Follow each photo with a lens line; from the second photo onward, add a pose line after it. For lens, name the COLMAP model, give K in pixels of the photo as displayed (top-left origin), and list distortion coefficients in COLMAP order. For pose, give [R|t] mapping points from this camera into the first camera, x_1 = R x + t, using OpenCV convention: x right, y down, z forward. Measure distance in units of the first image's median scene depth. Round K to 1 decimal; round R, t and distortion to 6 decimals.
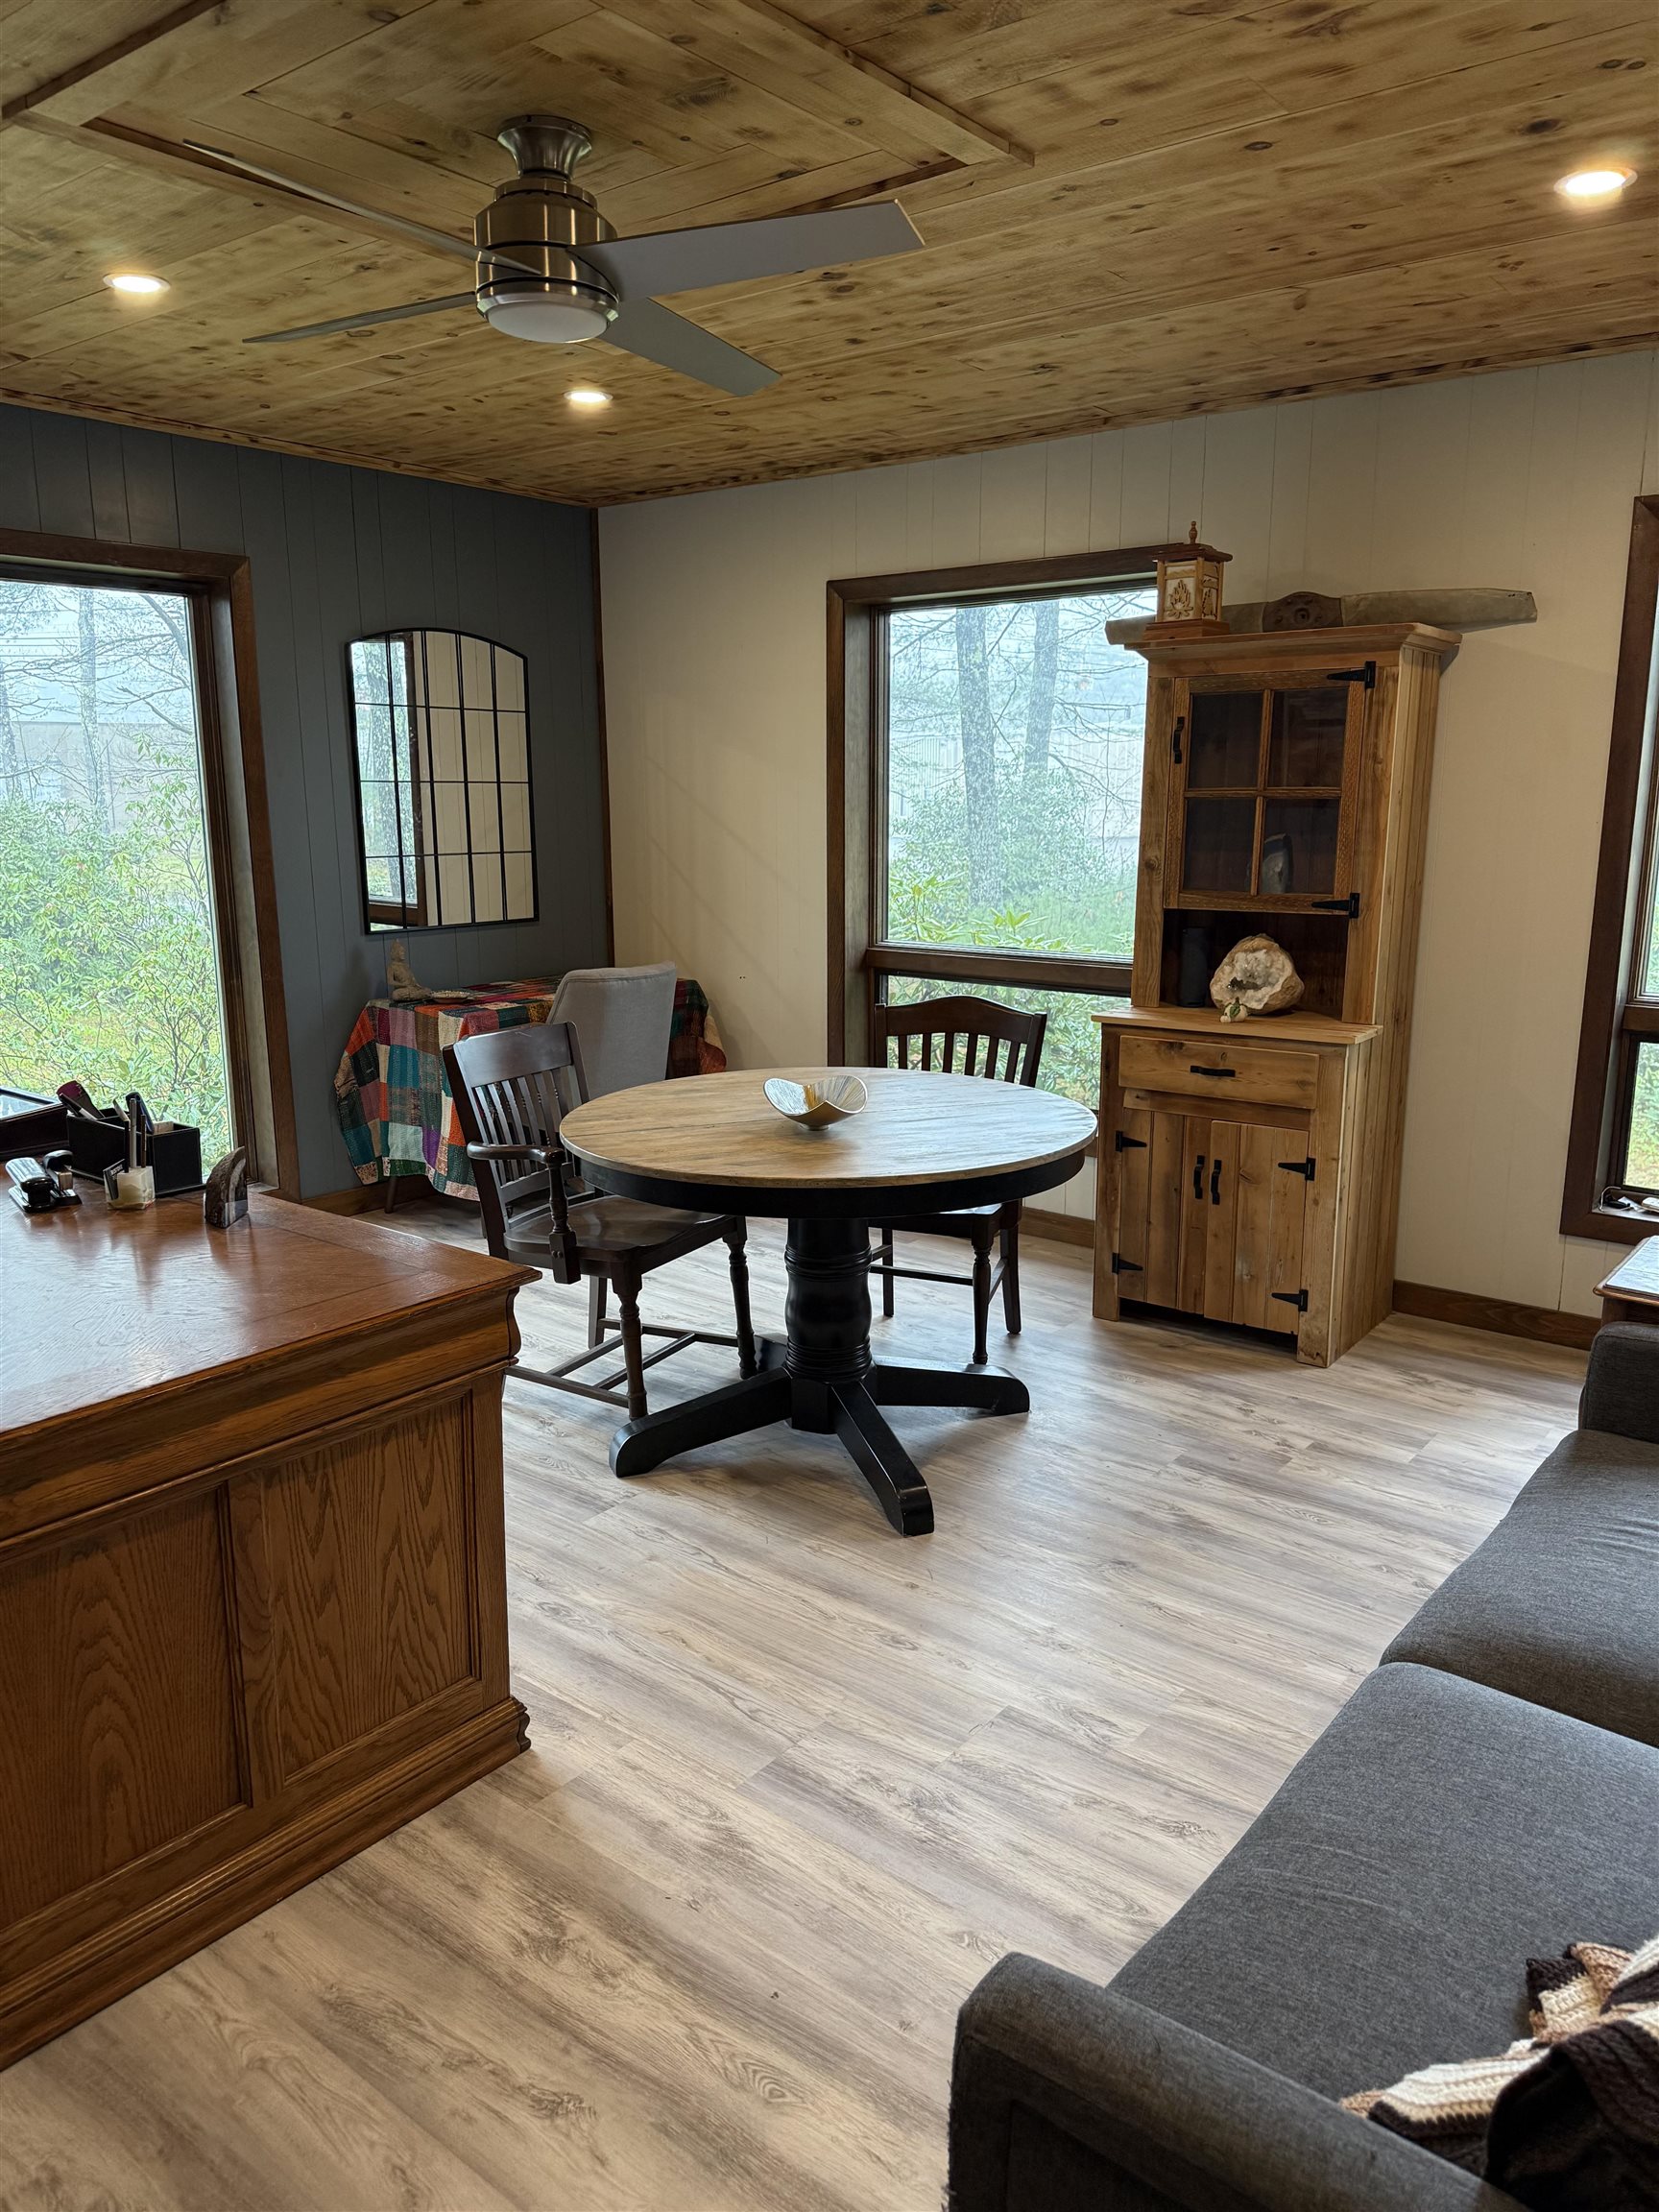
lens RADIAL K [[1575.4, 0, 830.3], [0, 1575.4, 1107.1], [0, 0, 1]] dist [-0.004054, -0.003388]
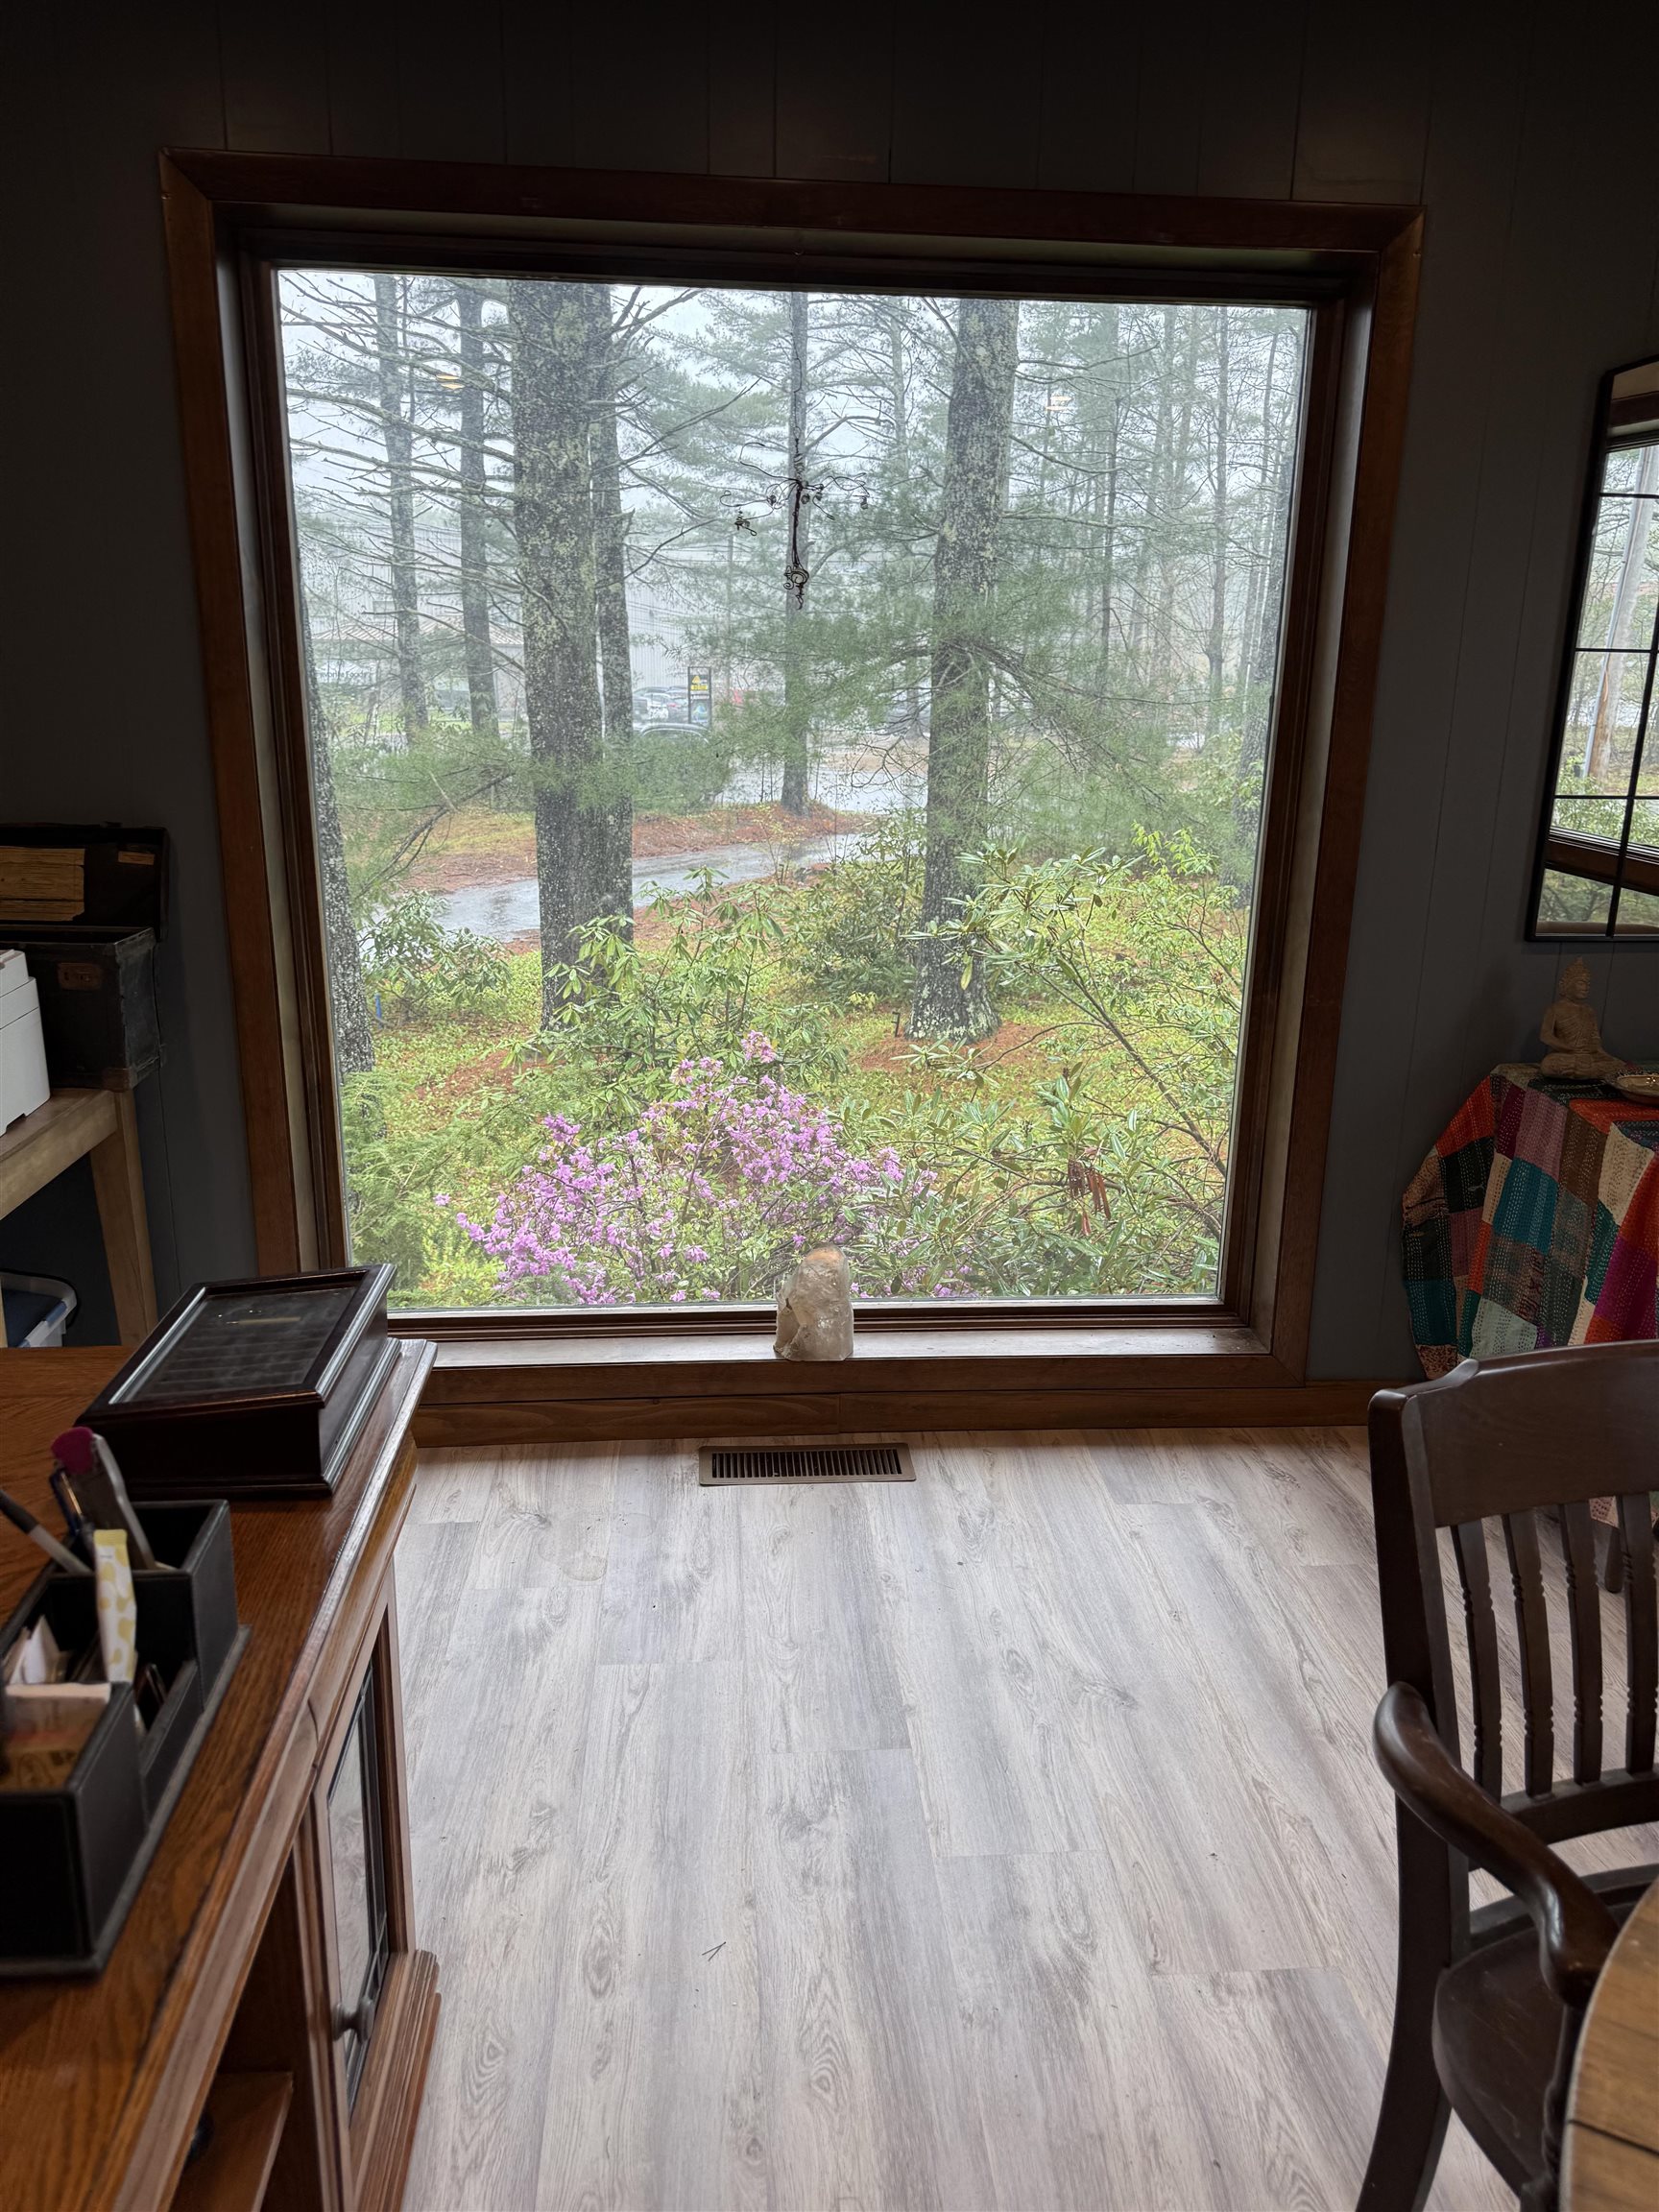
lens RADIAL K [[1575.4, 0, 833.2], [0, 1575.4, 1106.9], [0, 0, 1]] dist [-0.004054, -0.003388]
pose [[0.678828, 0.209871, -0.703666, -0.067503], [-0.168746, 0.977225, 0.128672, -0.085152], [0.714645, 0.031395, 0.698783, 0.470091]]
